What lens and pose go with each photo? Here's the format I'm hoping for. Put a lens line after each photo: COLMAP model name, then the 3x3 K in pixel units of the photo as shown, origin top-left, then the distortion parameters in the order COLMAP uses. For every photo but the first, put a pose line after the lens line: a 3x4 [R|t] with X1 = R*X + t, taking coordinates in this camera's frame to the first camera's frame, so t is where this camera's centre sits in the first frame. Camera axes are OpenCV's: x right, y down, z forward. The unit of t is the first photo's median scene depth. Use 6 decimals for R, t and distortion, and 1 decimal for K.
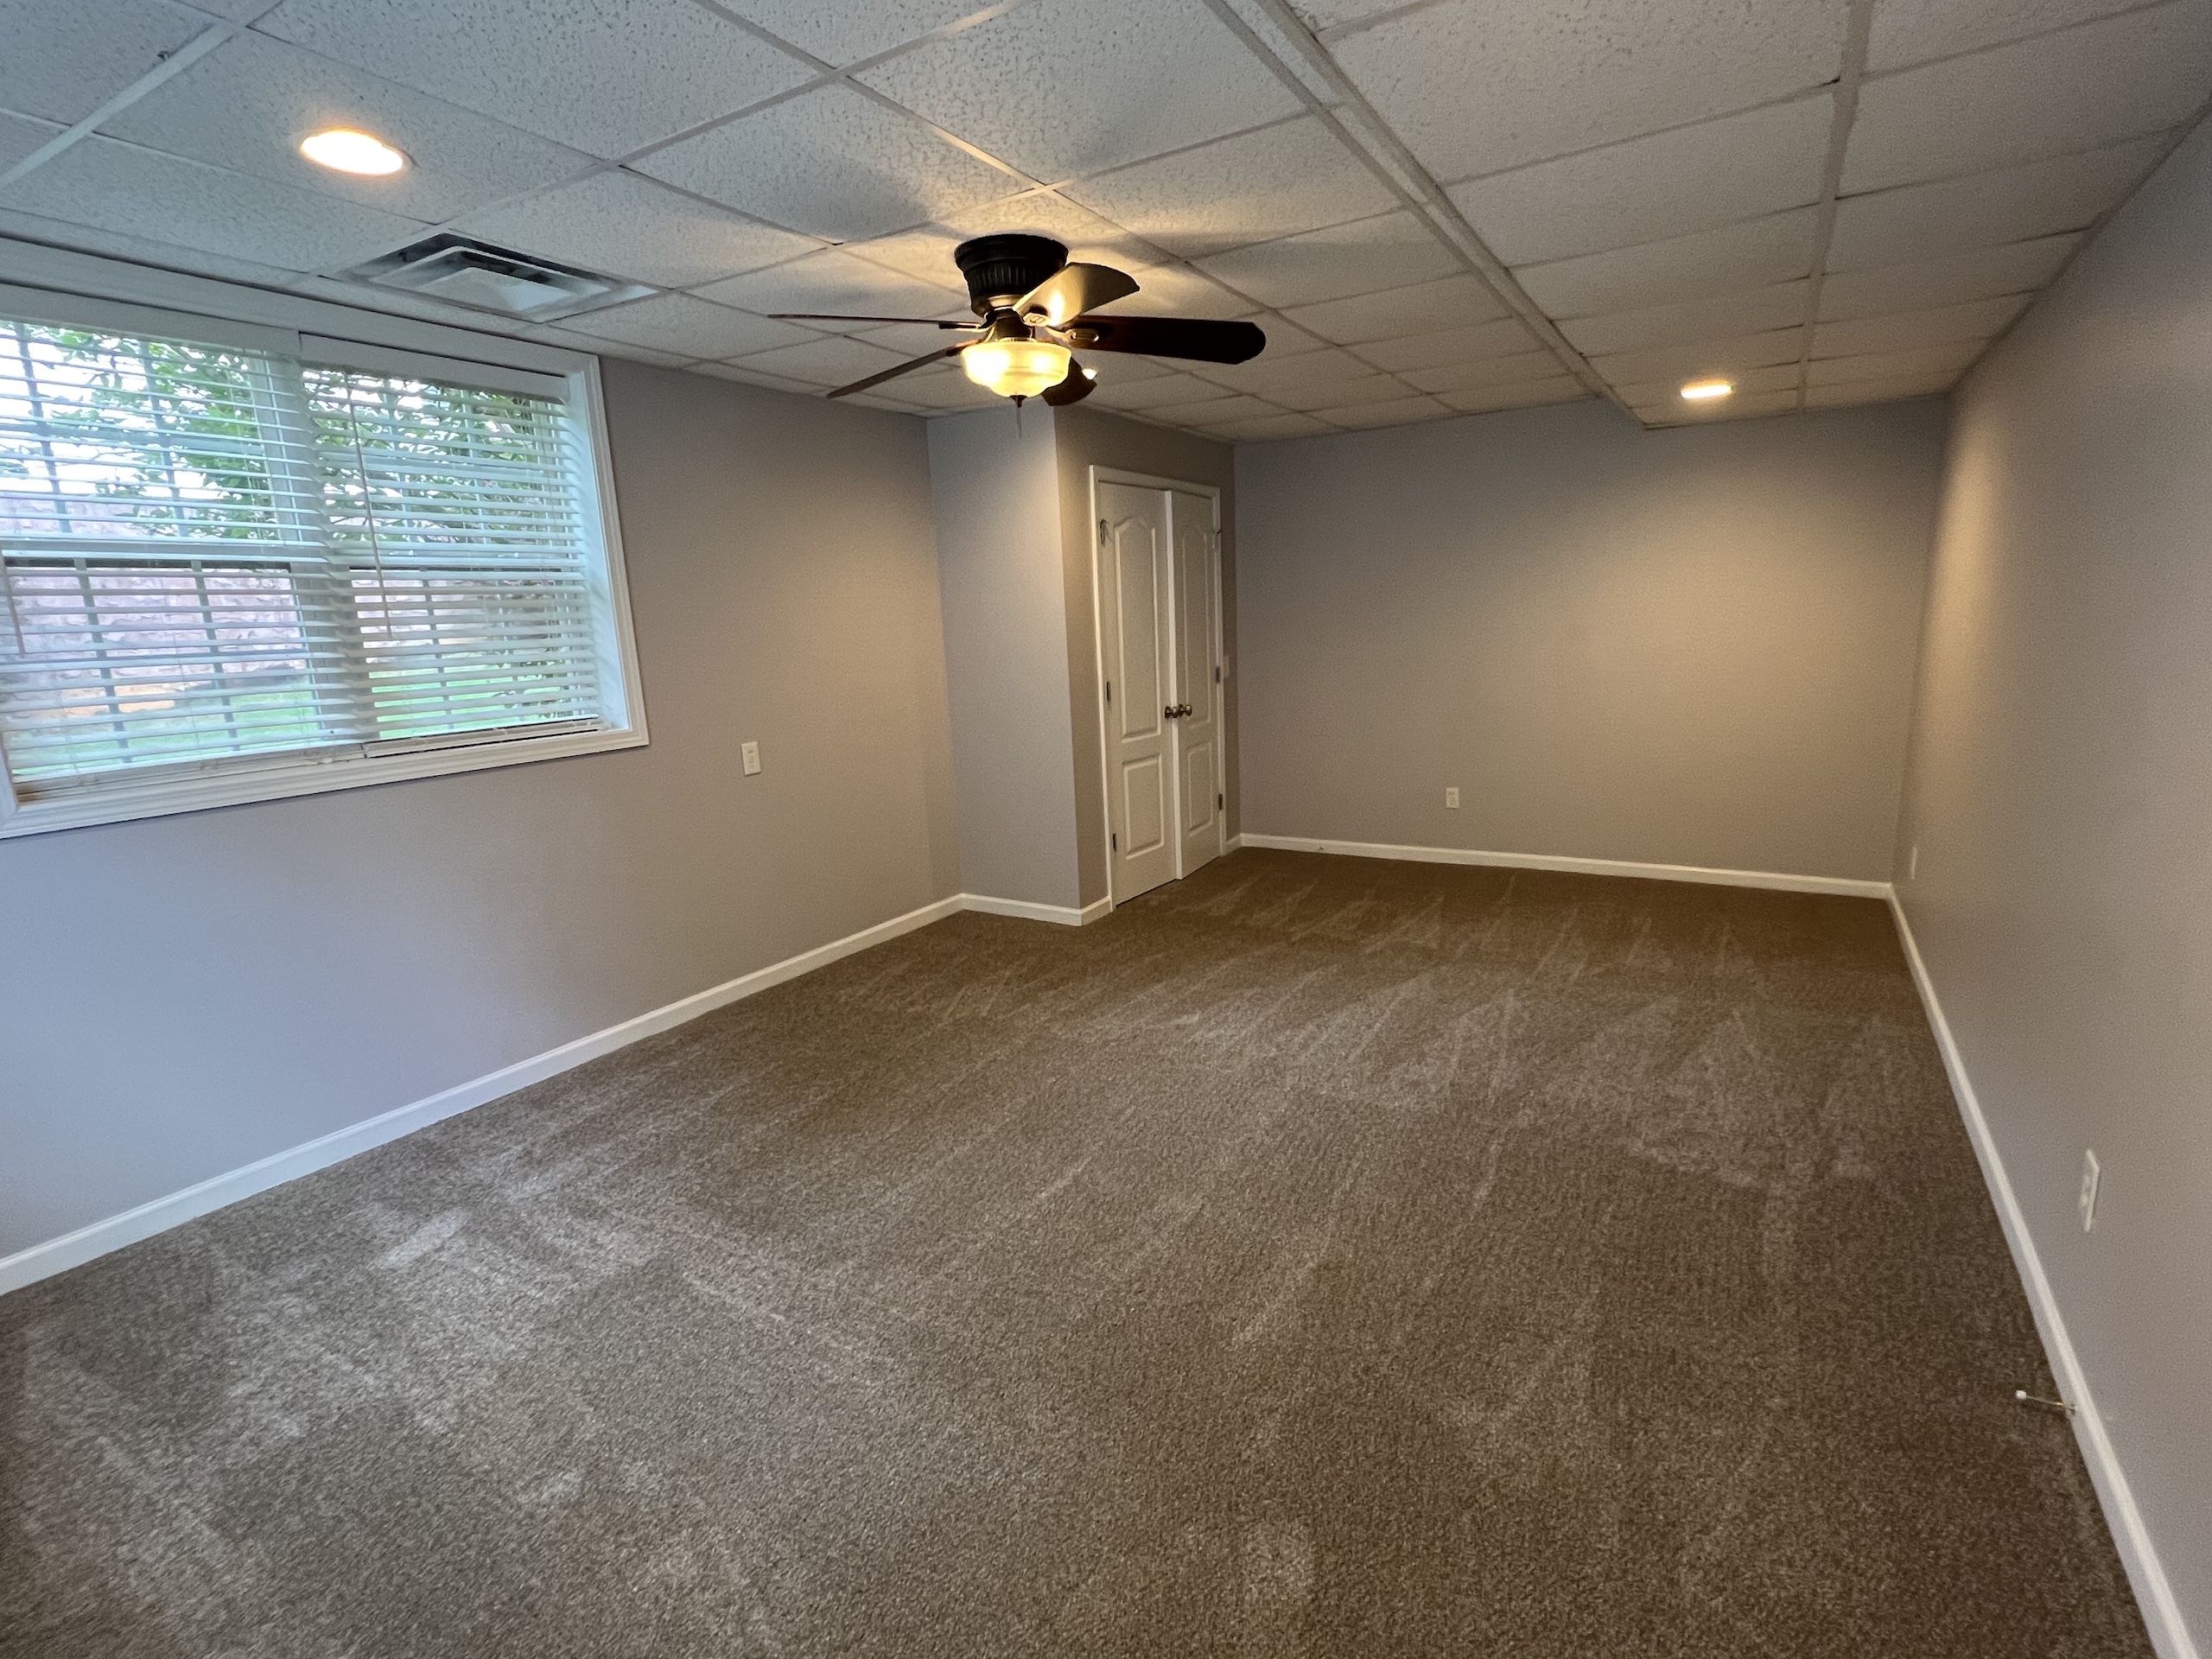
lens RADIAL K [[1070.5, 0, 1110.3], [0, 1070.5, 833.6], [0, 0, 1]] dist [-0.004812, 0.000799]
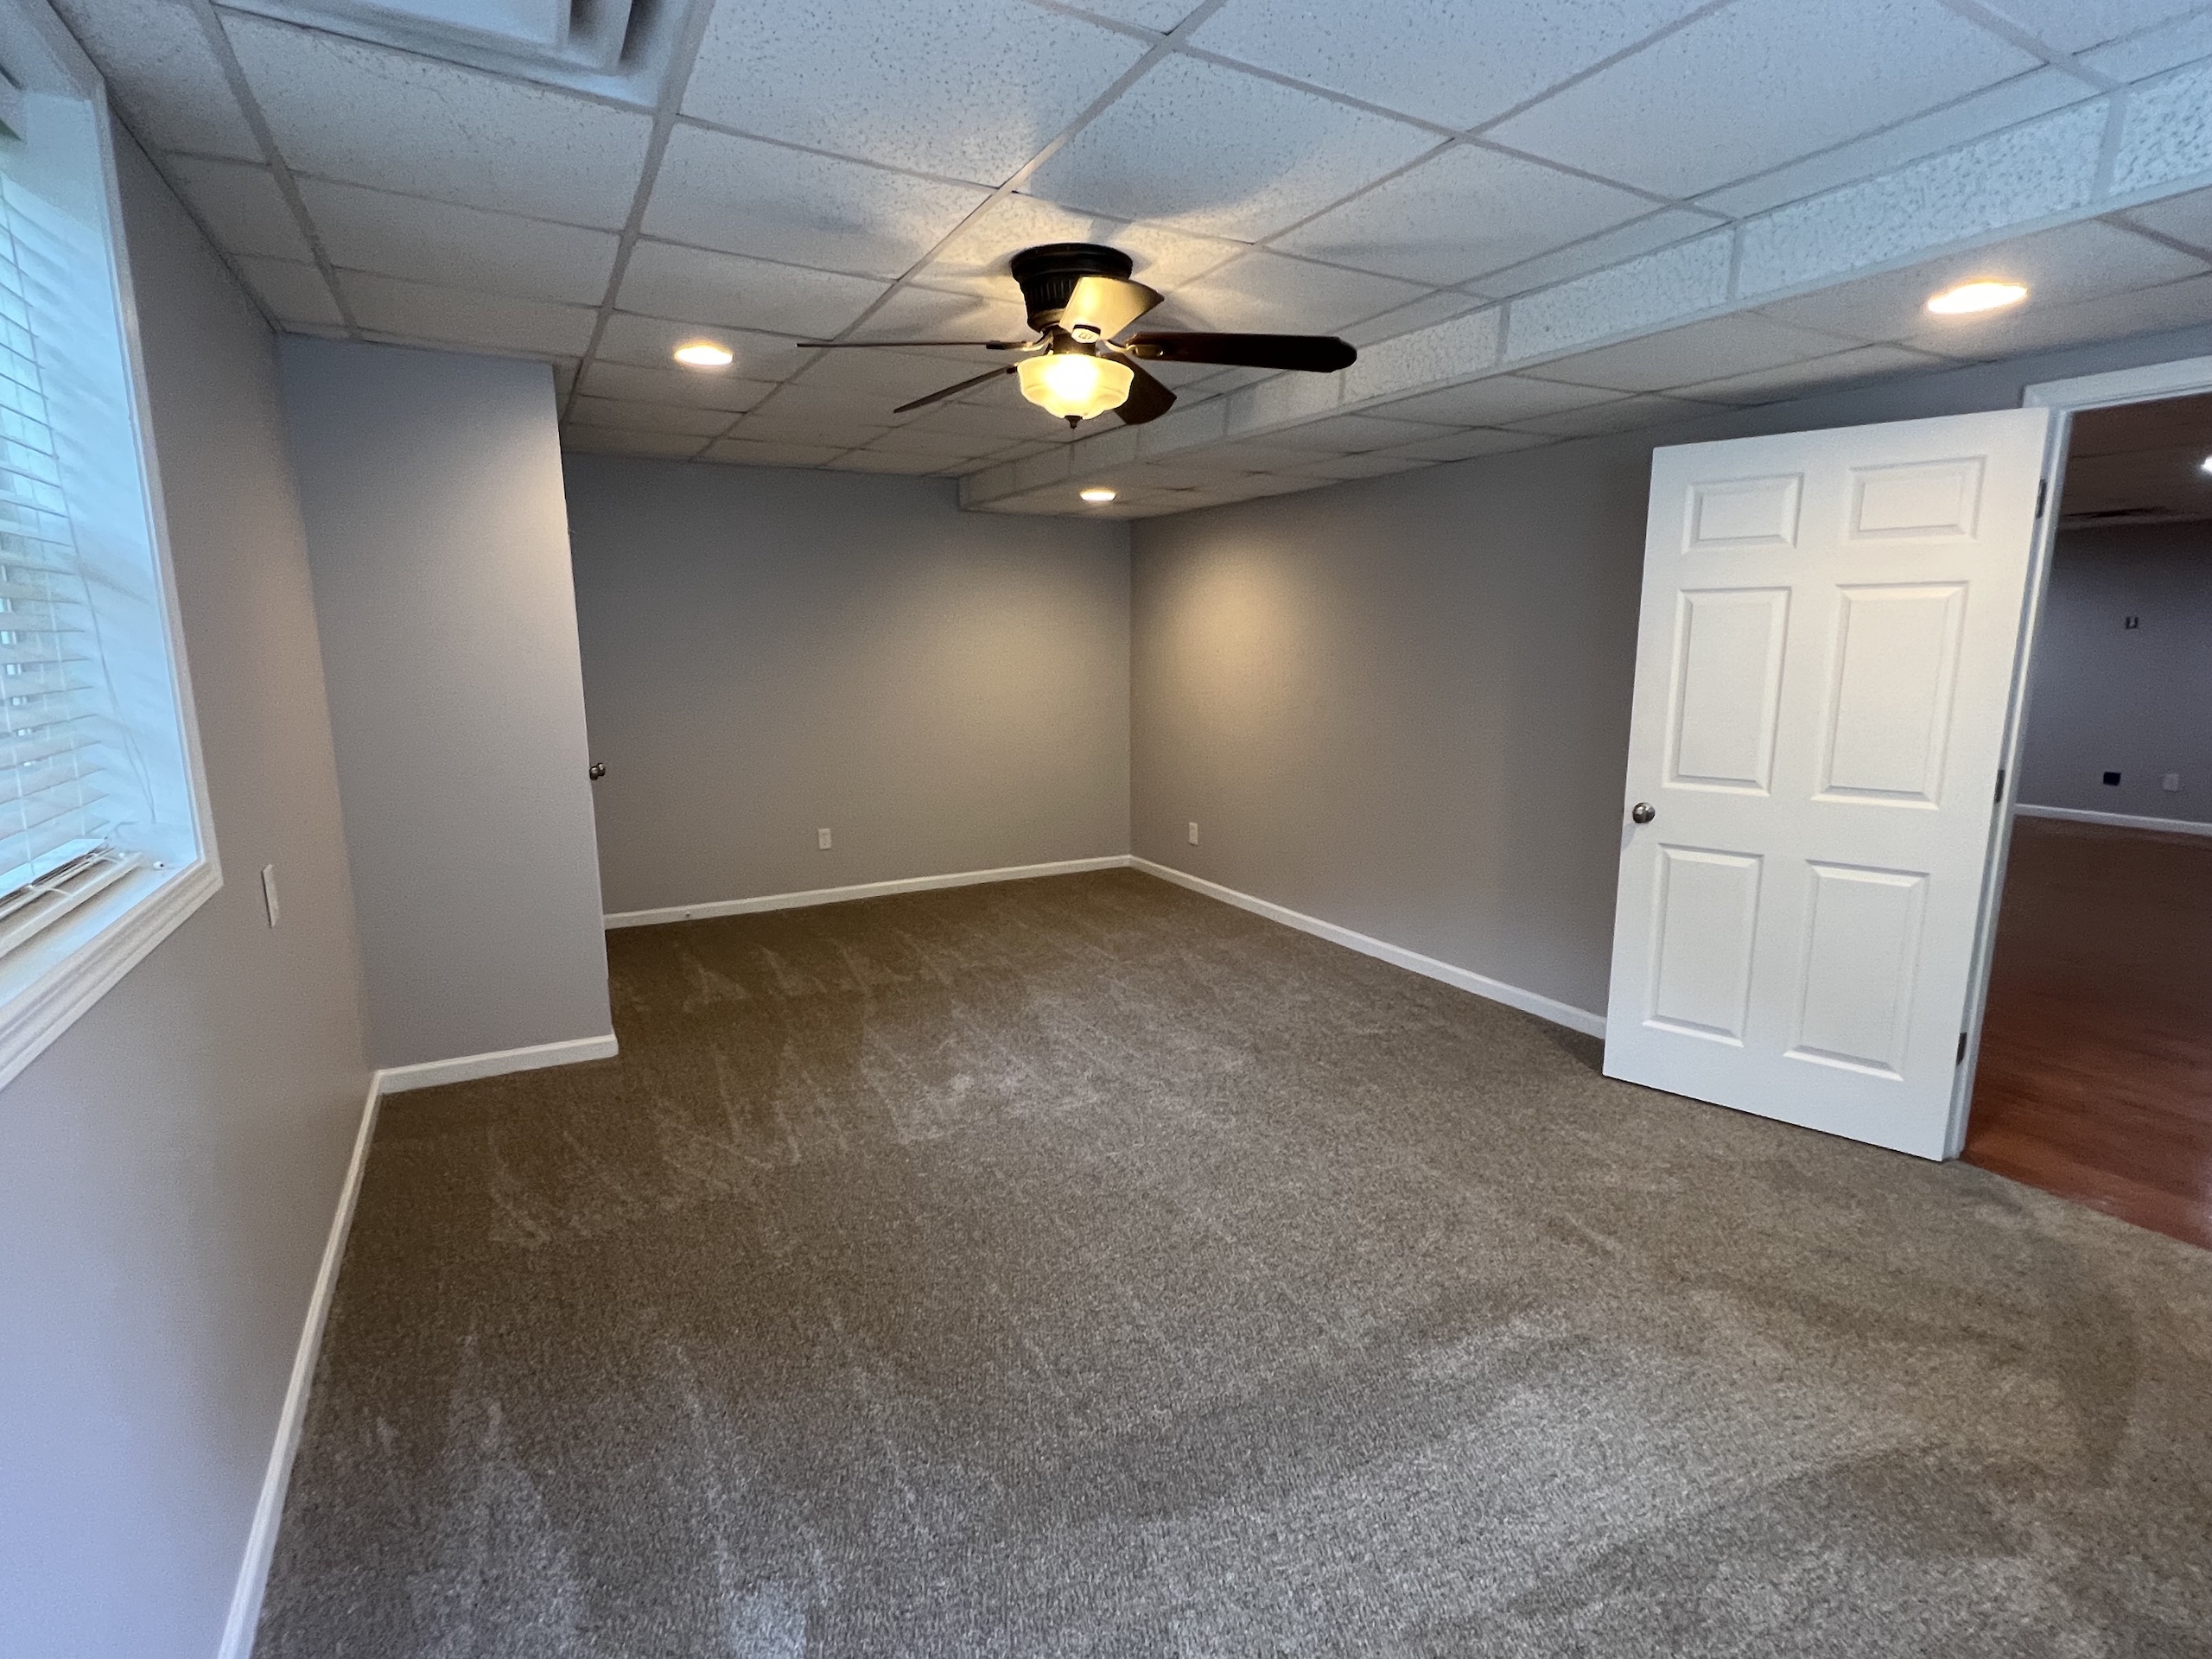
lens RADIAL K [[1070.5, 0, 1108.6], [0, 1070.5, 825.9], [0, 0, 1]] dist [-0.004812, 0.000799]
pose [[0.495829, -0.113508, 0.860970, -0.584725], [0.158772, 0.986559, 0.038629, -0.057974], [-0.853783, 0.117544, 0.507187, 0.351540]]
